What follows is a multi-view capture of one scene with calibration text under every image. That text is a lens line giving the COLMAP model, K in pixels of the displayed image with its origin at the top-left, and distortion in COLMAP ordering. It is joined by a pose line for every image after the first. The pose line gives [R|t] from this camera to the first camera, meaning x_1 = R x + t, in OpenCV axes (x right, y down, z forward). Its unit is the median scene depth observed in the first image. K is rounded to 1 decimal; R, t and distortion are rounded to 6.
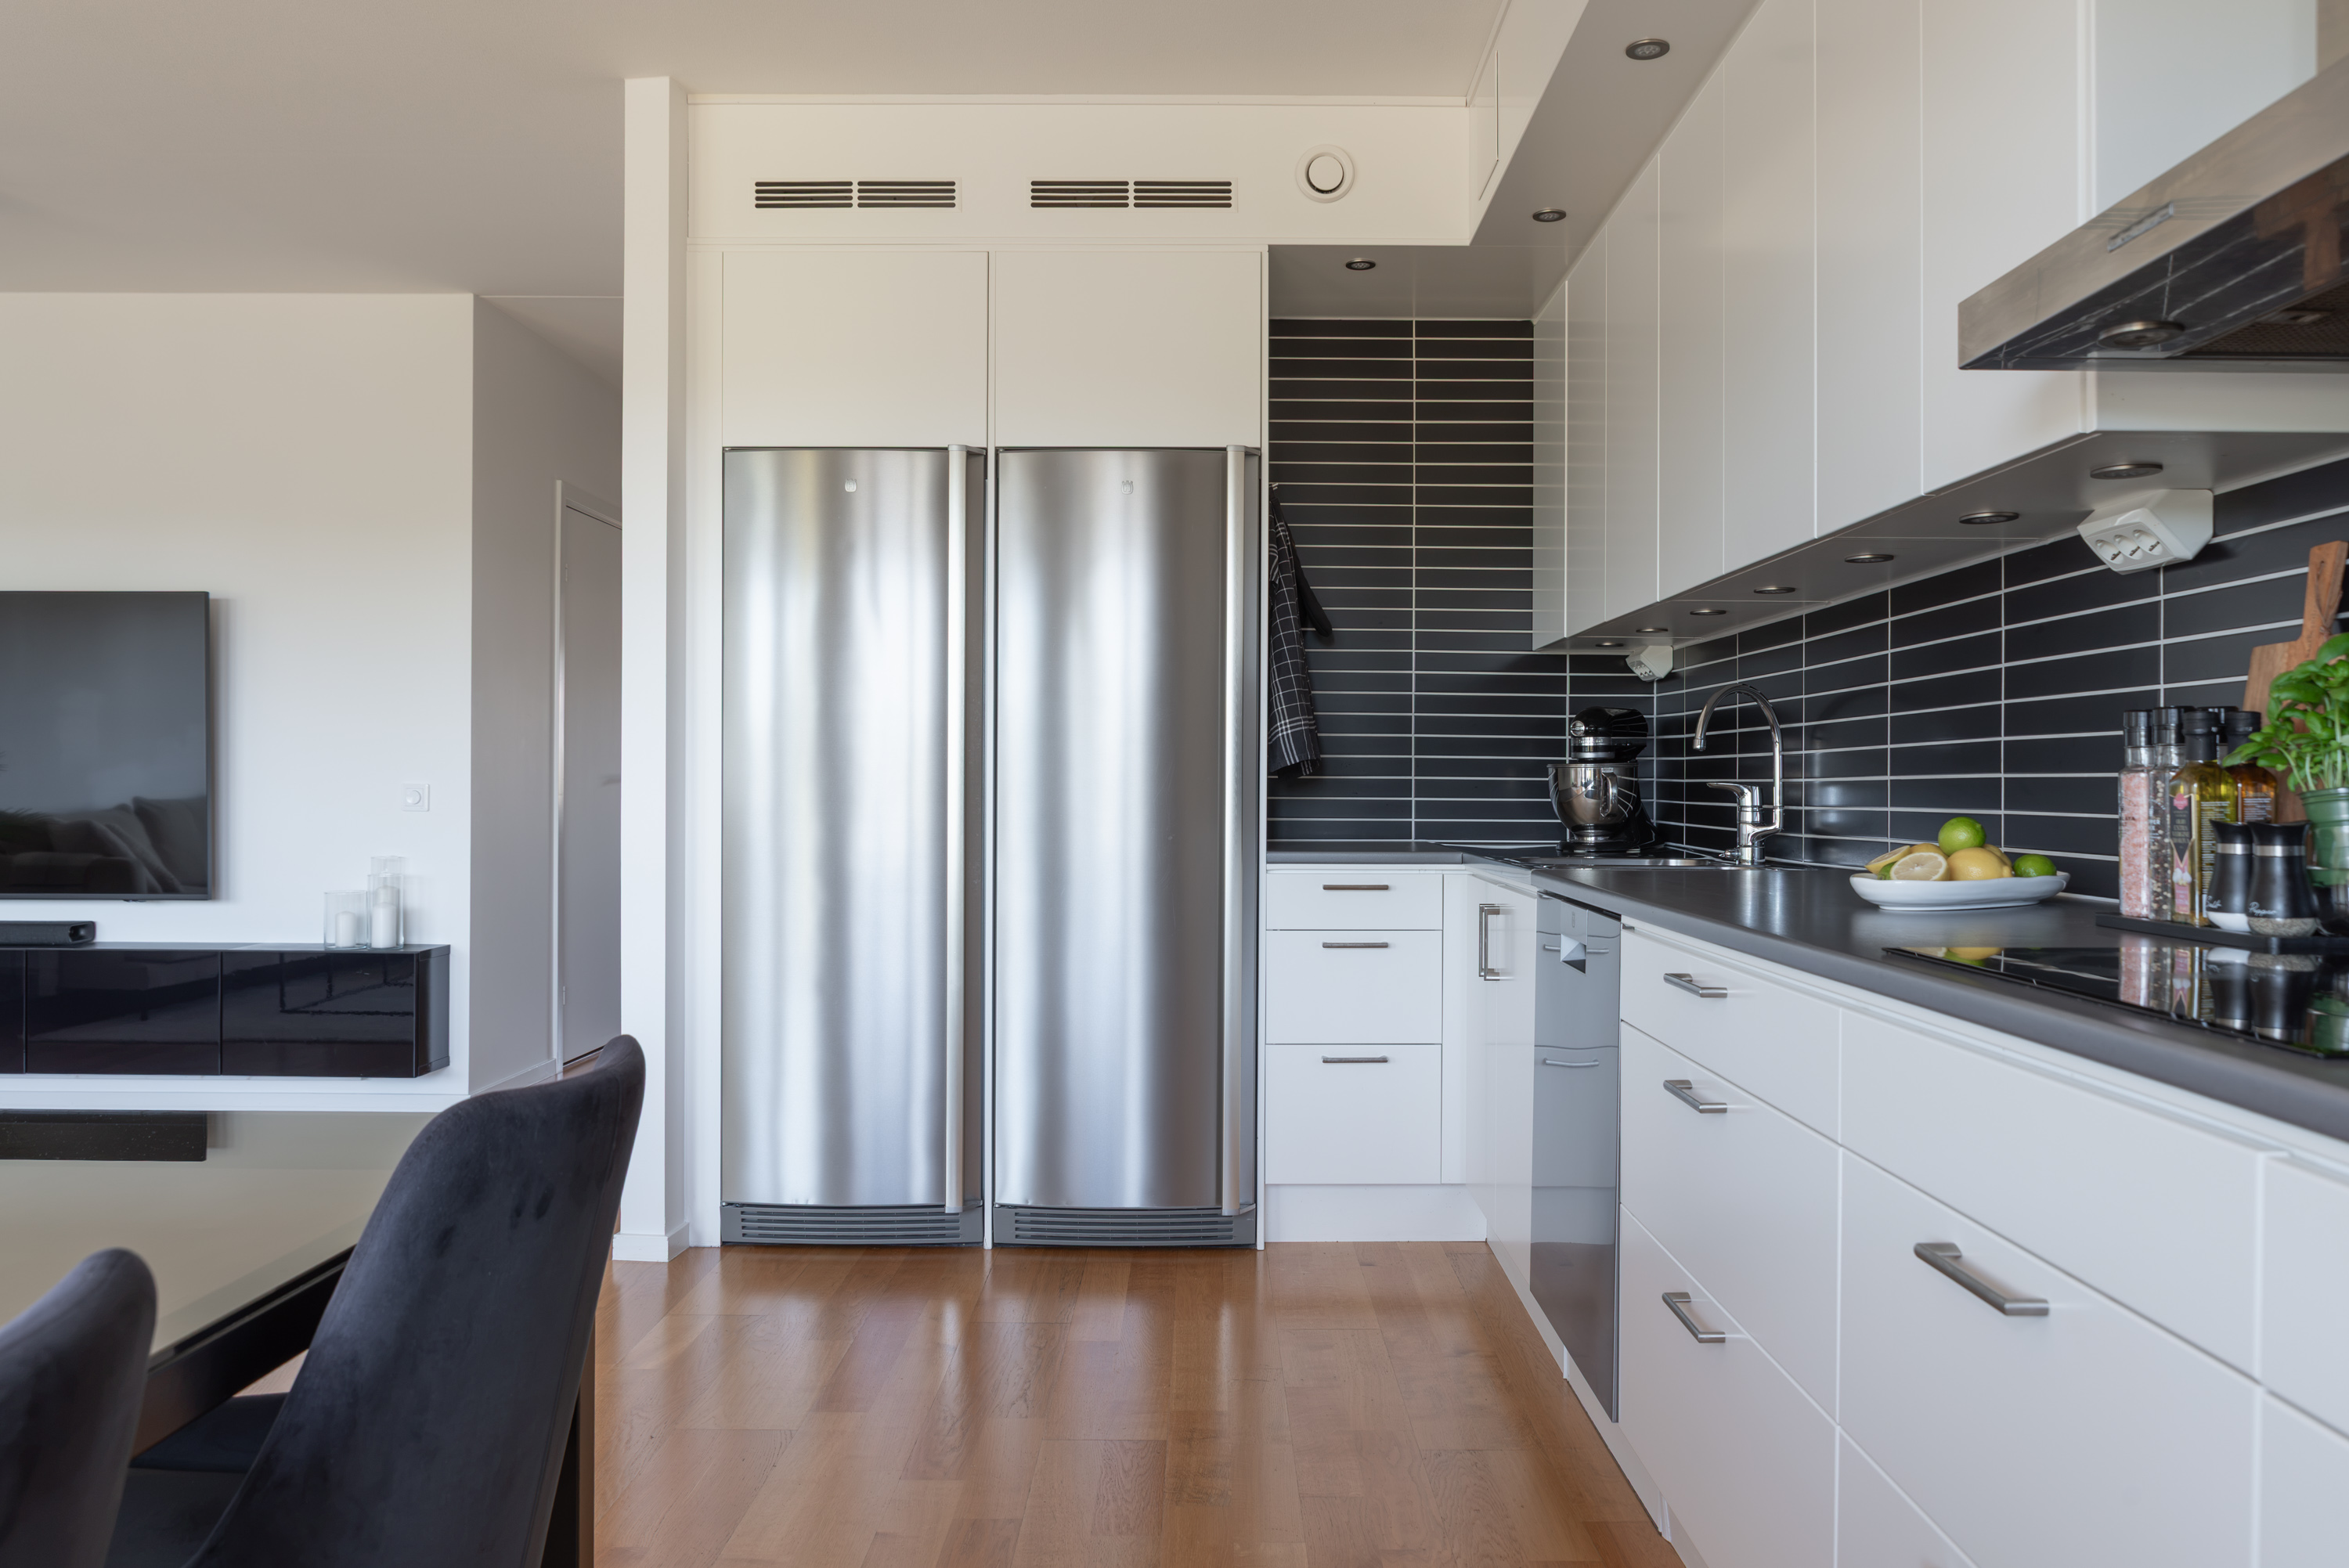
lens RADIAL K [[1638.0, 0, 1174.5], [0, 1638.0, 784.0], [0, 0, 1]] dist [-0.023886, 0.002336]
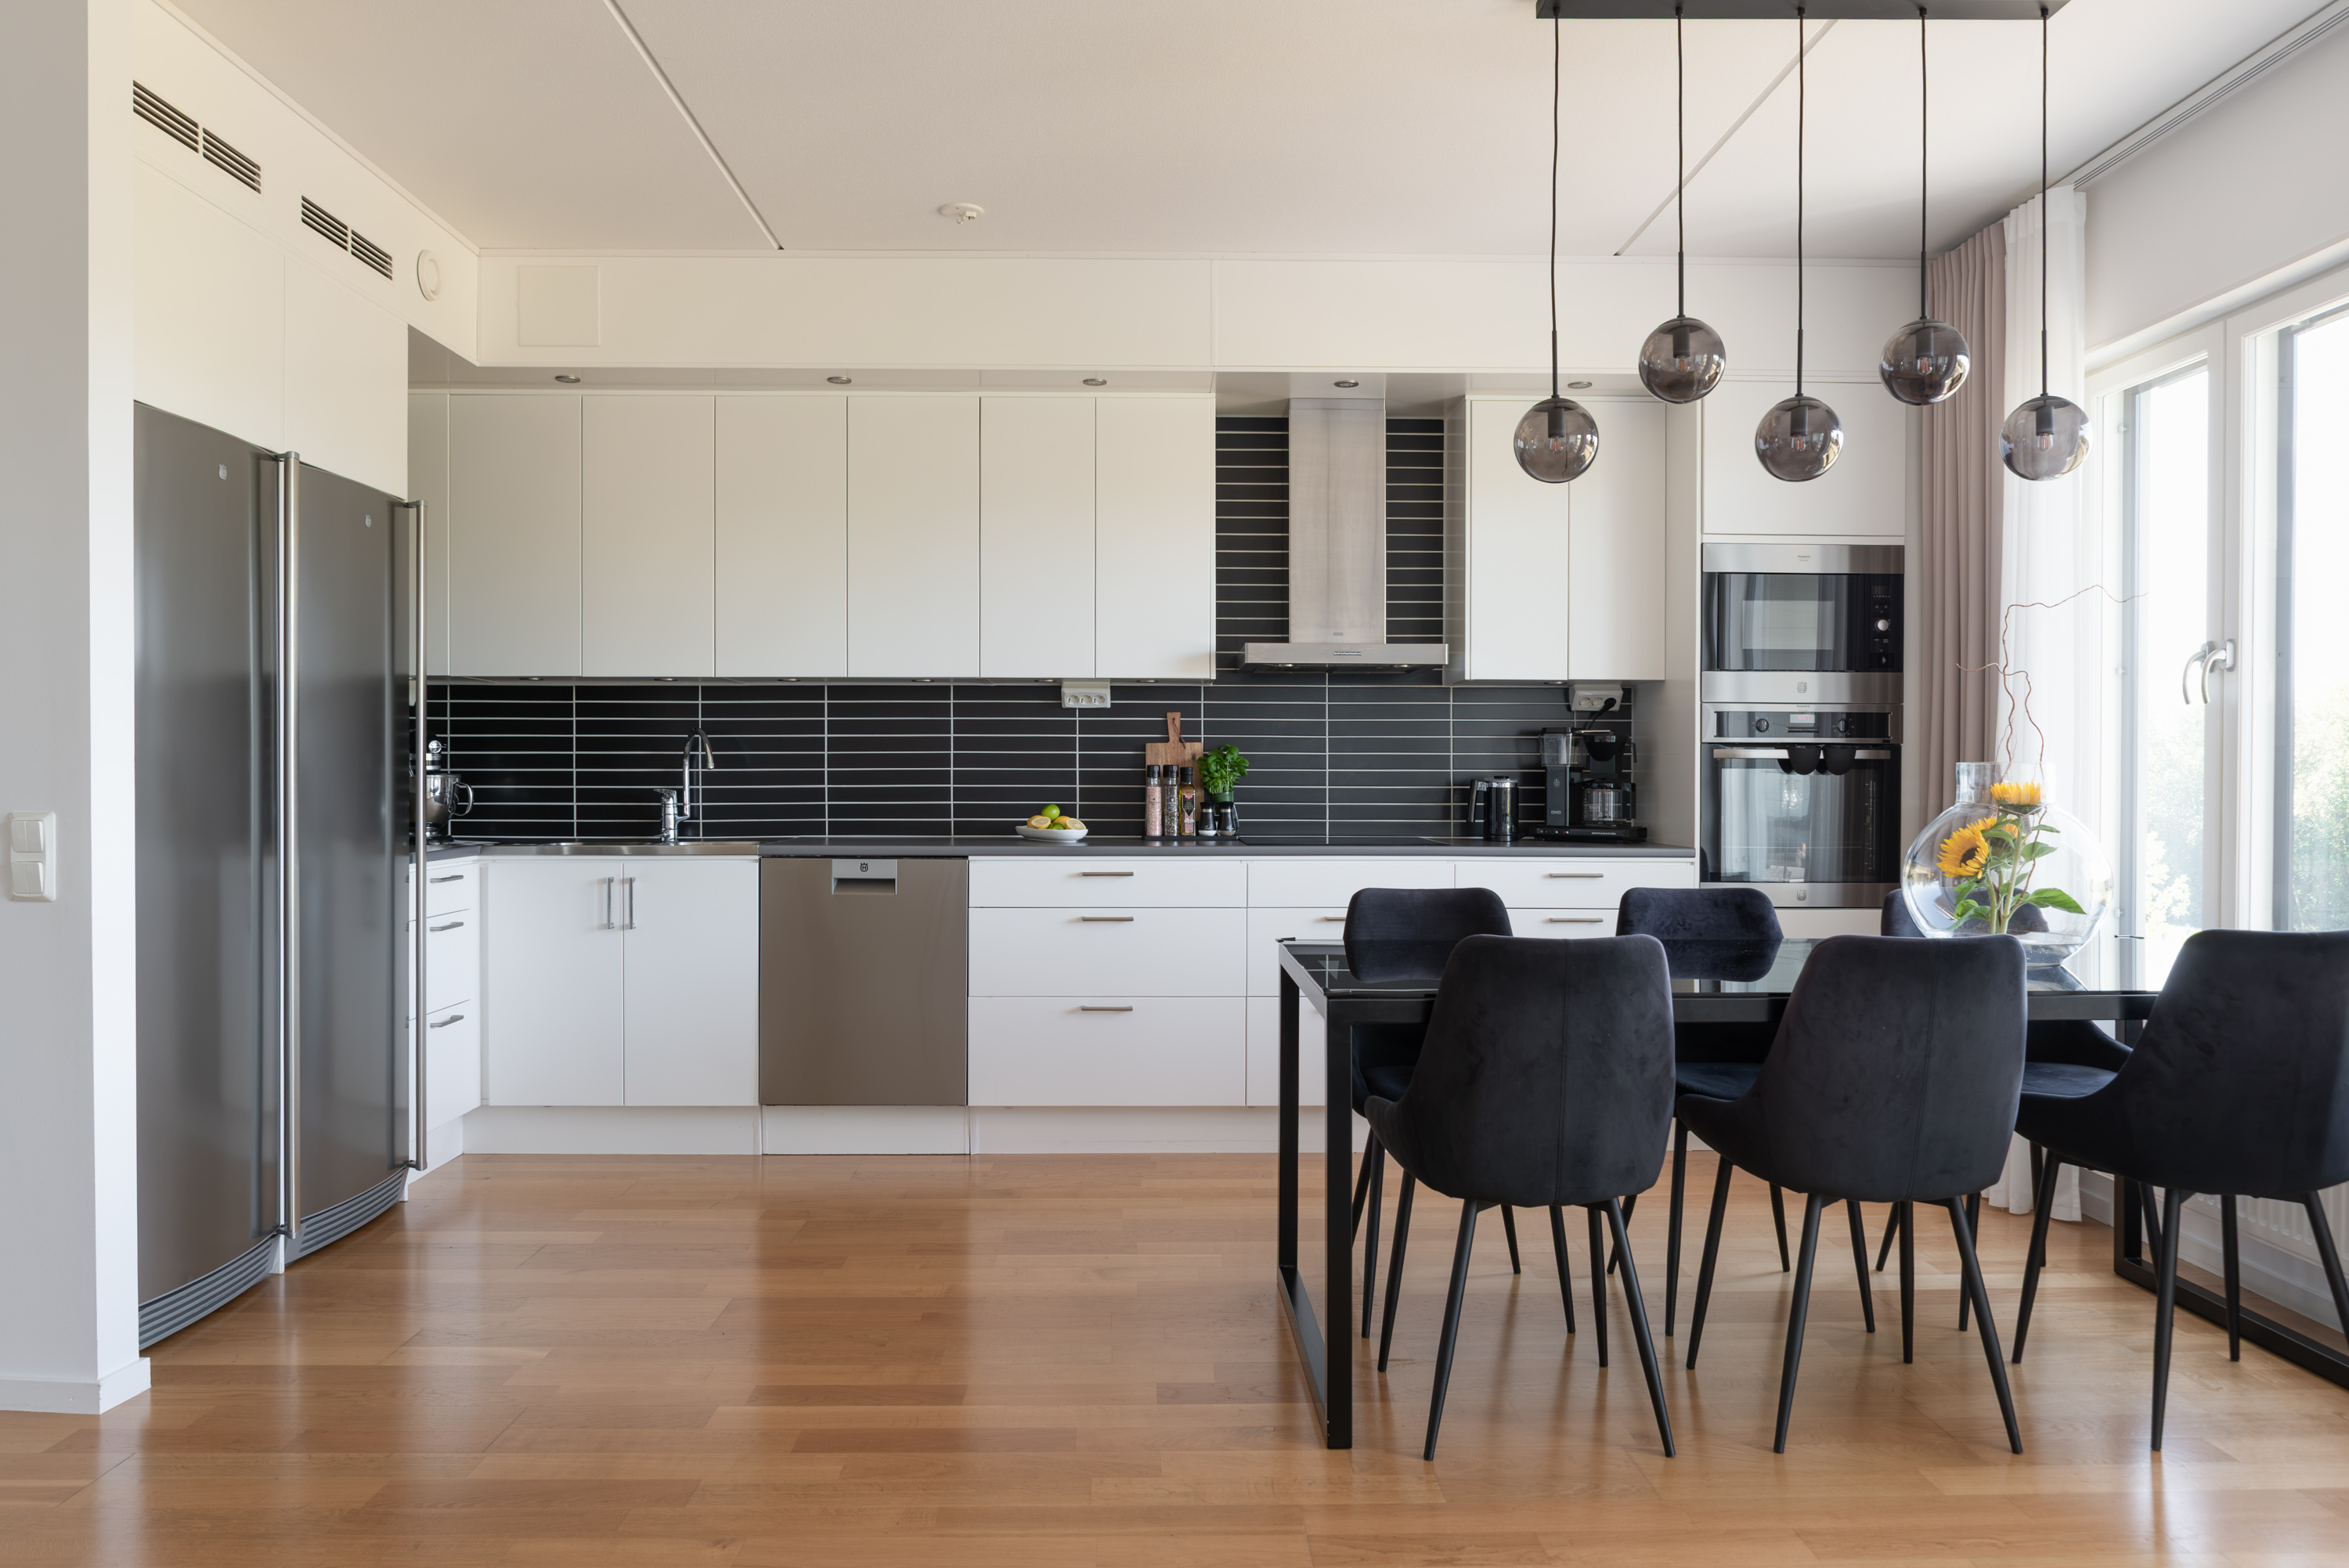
lens RADIAL K [[1638.0, 0, 1174.5], [0, 1638.0, 784.0], [0, 0, 1]] dist [-0.023886, 0.002336]
pose [[-0.032535, -0.009580, 0.999425, -1.112510], [0.000215, 0.999954, 0.009592, -0.018442], [-0.999471, 0.000527, -0.032531, 0.500520]]
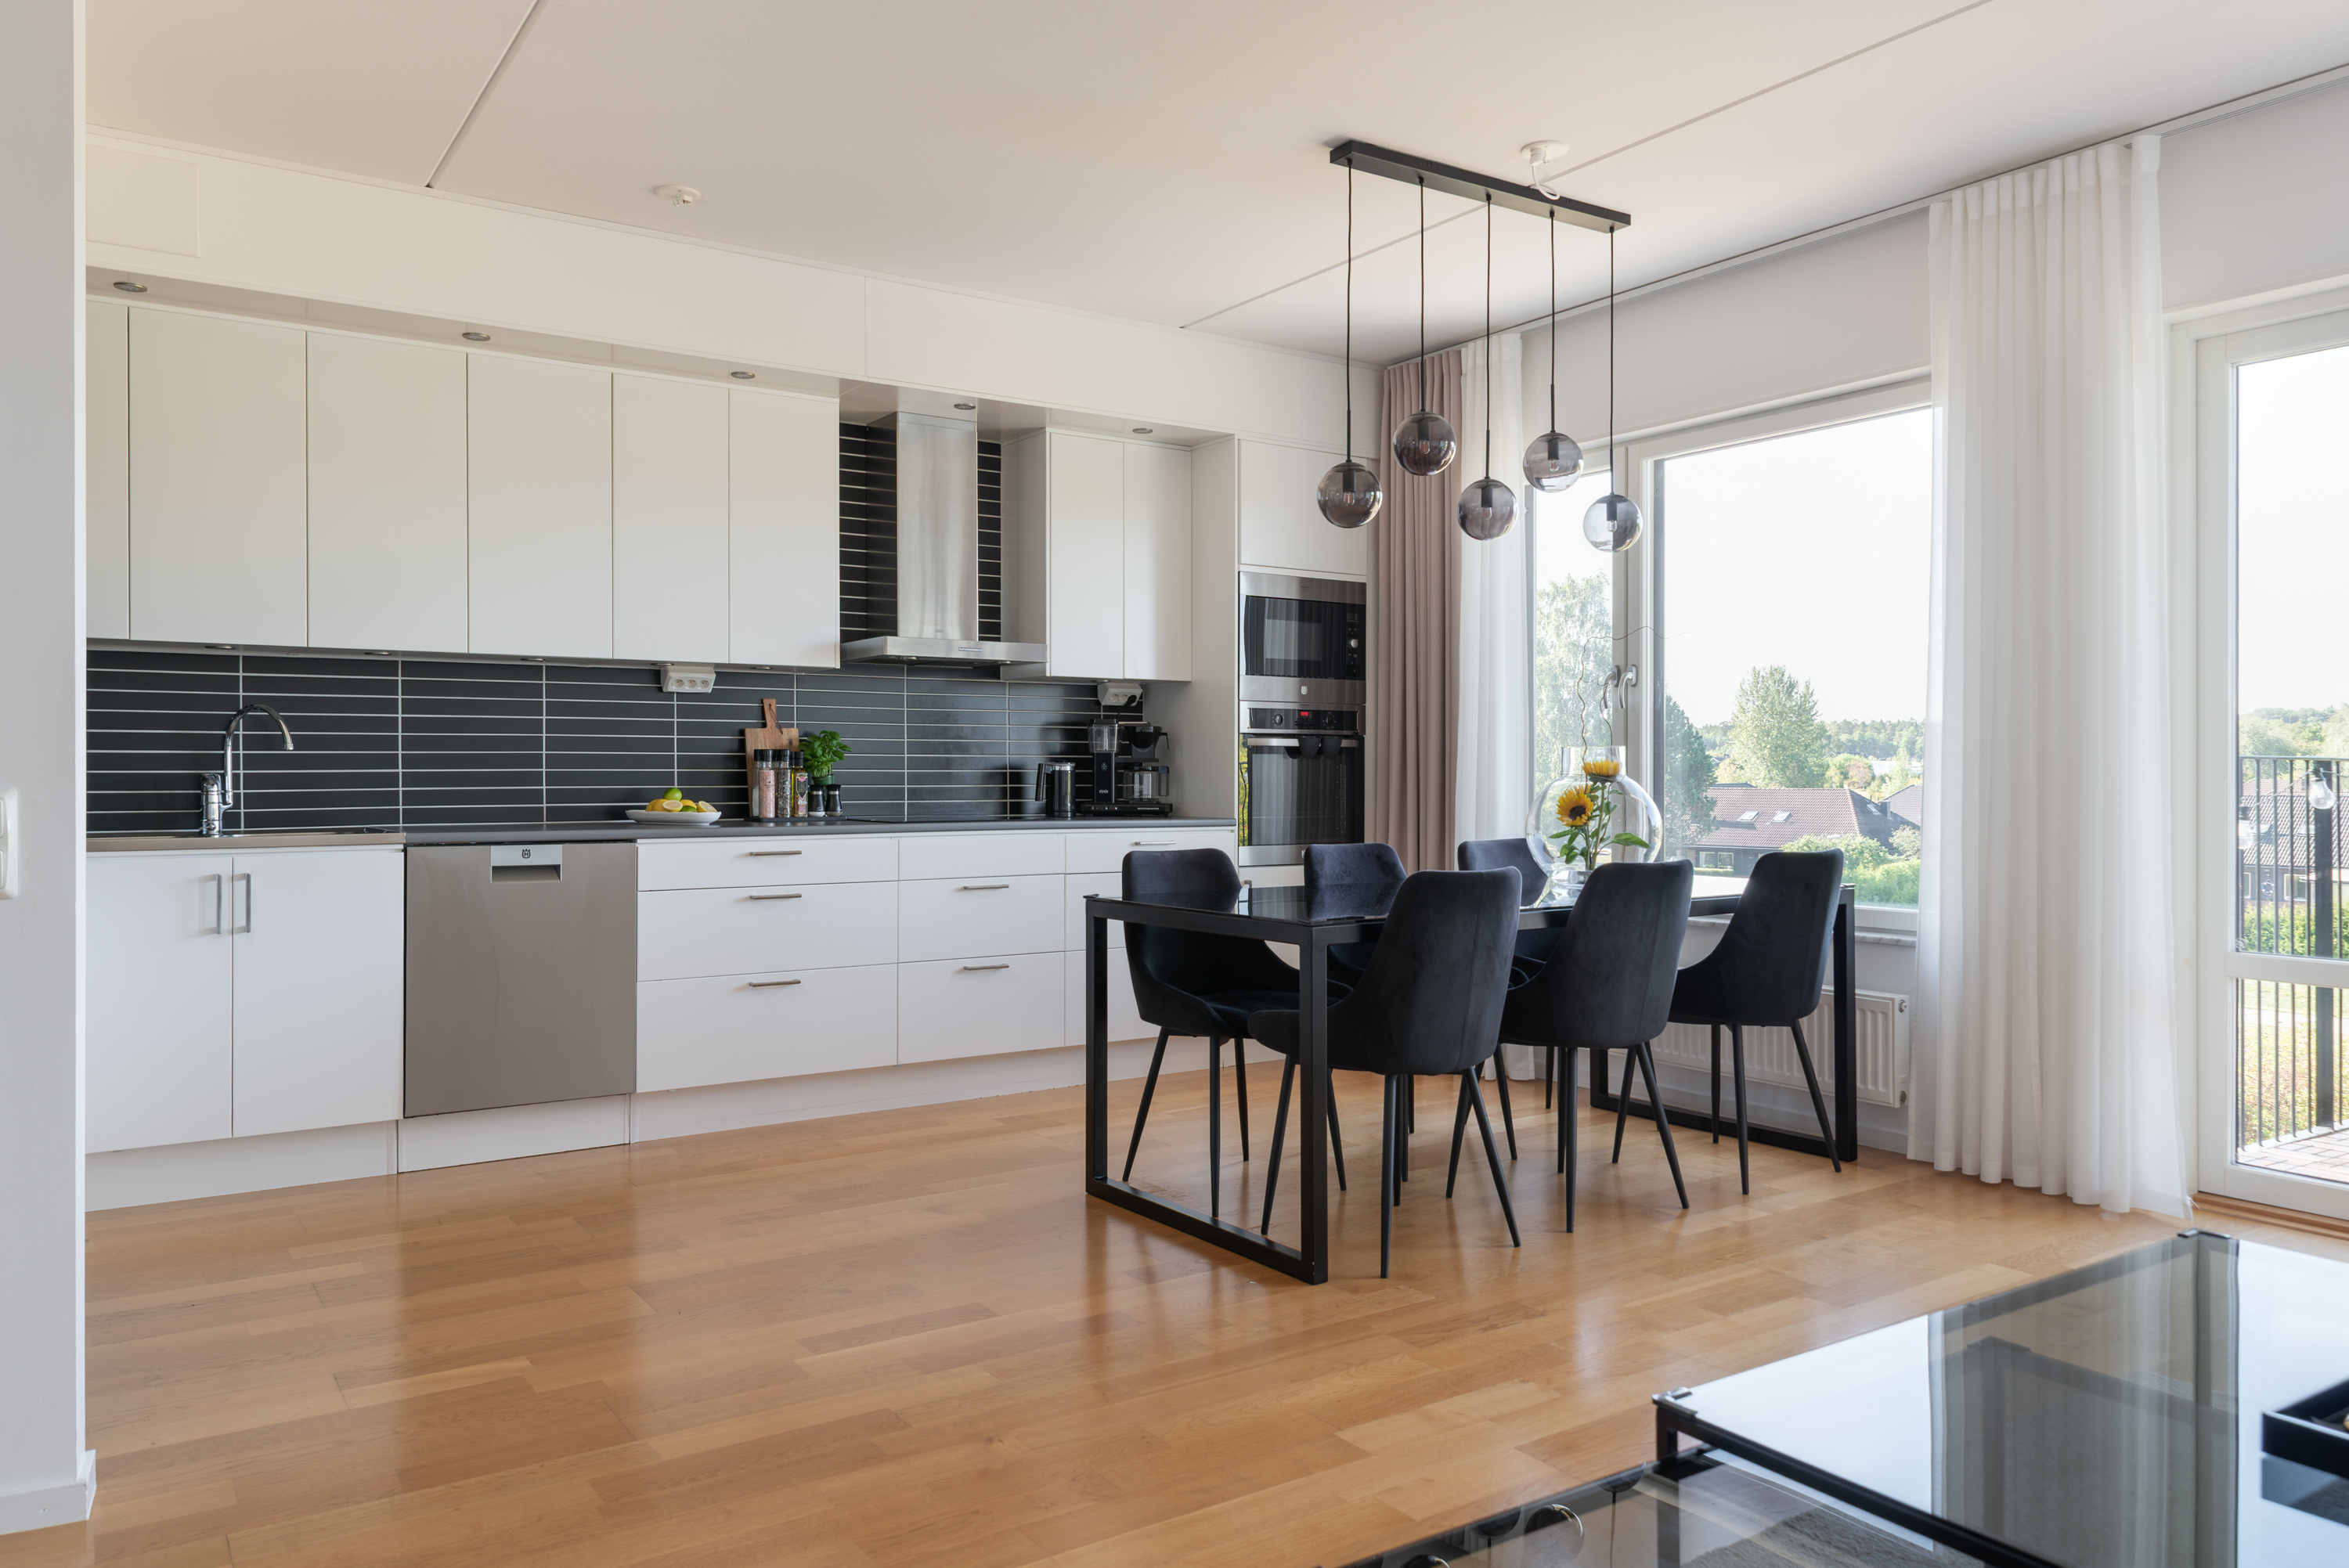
lens RADIAL K [[1623.0, 0, 1171.2], [0, 1623.0, 770.4], [0, 0, 1]] dist [0.003192, 0.001135]
pose [[-0.572316, -0.003039, 0.820027, -1.093153], [-0.000320, 0.999994, 0.003483, -0.007727], [-0.820033, 0.001731, -0.572314, 0.998341]]
